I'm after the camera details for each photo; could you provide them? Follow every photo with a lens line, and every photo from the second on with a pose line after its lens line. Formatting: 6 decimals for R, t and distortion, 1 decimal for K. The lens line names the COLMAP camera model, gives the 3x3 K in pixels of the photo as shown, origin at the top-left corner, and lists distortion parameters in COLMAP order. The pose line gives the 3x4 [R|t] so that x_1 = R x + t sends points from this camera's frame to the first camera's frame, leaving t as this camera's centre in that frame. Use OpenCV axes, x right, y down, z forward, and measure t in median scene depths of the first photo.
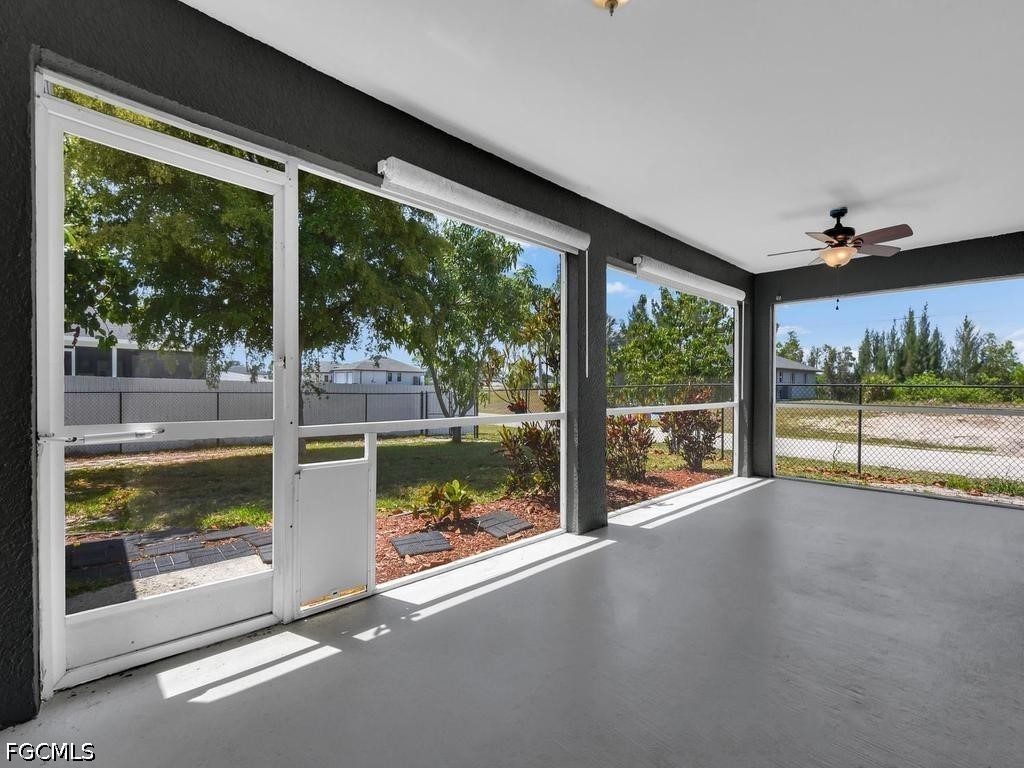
lens RADIAL K [[466.4, 0, 512.8], [0, 466.4, 387.8], [0, 0, 1]] dist [-0.004122, -0.006847]
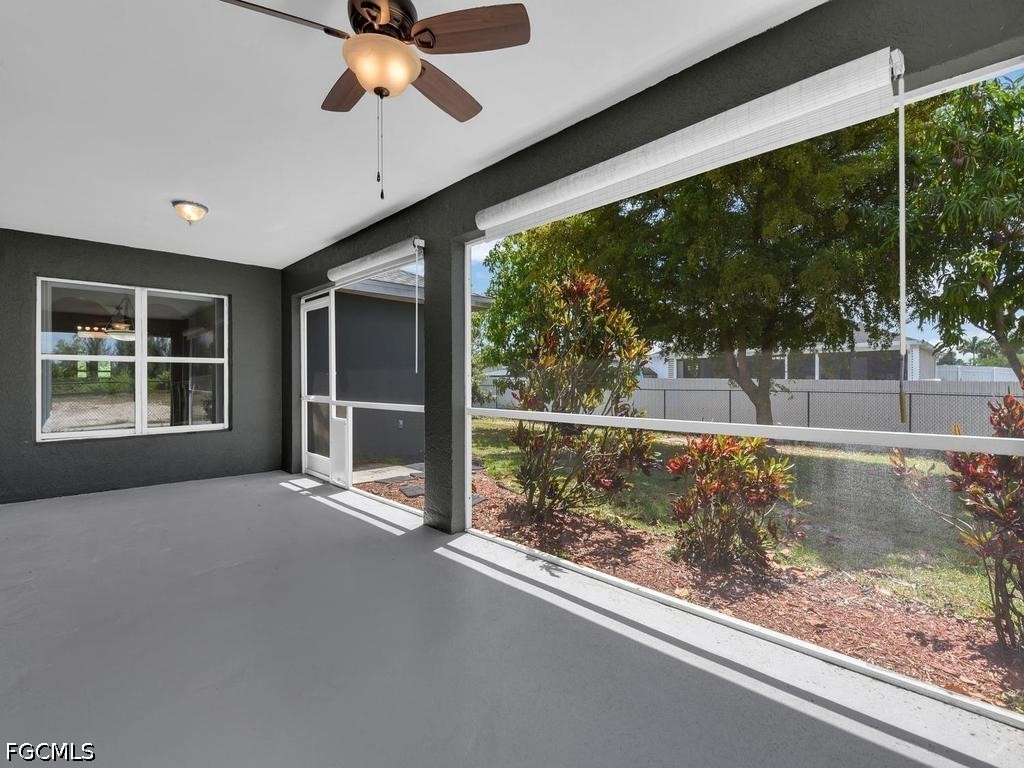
lens RADIAL K [[466.4, 0, 512.7], [0, 466.4, 384.2], [0, 0, 1]] dist [-0.004122, -0.006847]
pose [[0.021319, -0.010335, -0.999719, 0.964433], [-0.003941, 0.999938, -0.010421, 0.010592], [0.999765, 0.004162, 0.021277, 0.954662]]
